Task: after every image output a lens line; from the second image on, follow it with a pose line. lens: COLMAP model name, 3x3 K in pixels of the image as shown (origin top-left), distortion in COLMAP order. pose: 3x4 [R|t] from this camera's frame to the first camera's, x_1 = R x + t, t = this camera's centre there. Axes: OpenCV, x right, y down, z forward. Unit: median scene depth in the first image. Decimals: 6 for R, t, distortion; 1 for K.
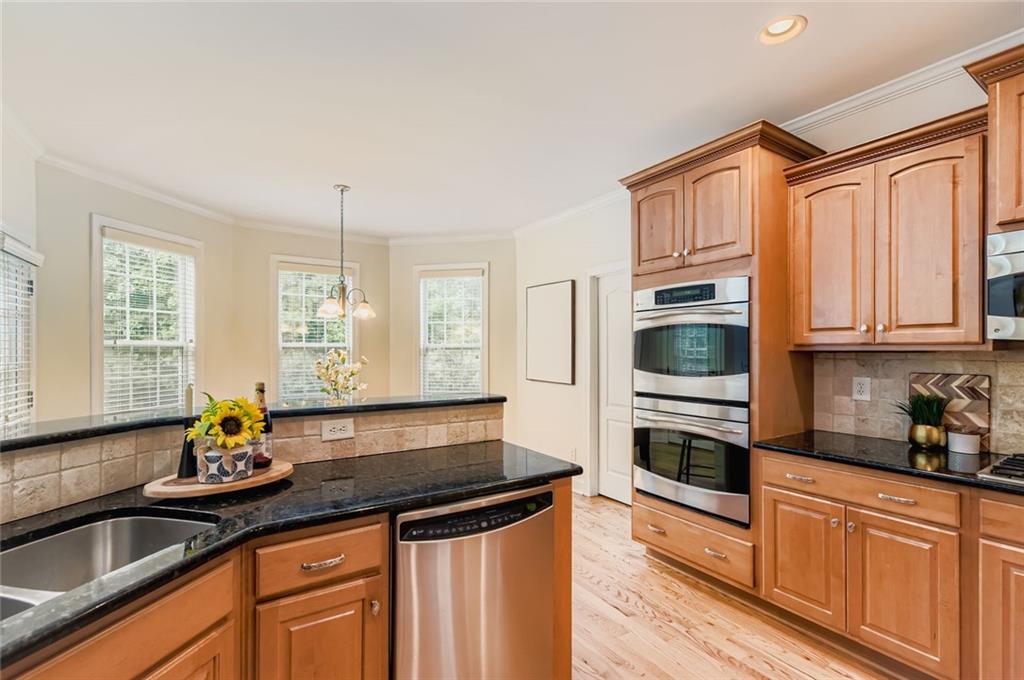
lens RADIAL K [[445.8, 0, 513.9], [0, 445.8, 347.6], [0, 0, 1]] dist [-0.030048, -0.000579]
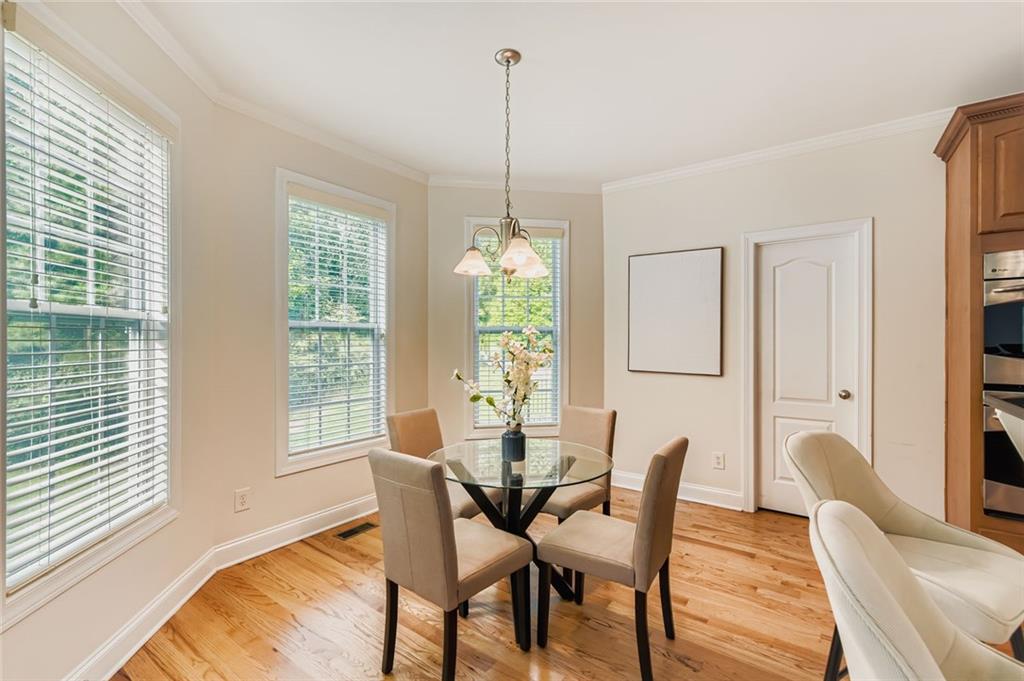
lens RADIAL K [[445.8, 0, 513.3], [0, 445.8, 344.3], [0, 0, 1]] dist [-0.030048, -0.000579]
pose [[0.929205, -0.002571, 0.369556, -0.658544], [0.000642, 0.999986, 0.005344, 0.025932], [-0.369565, -0.004729, 0.929193, 0.488130]]
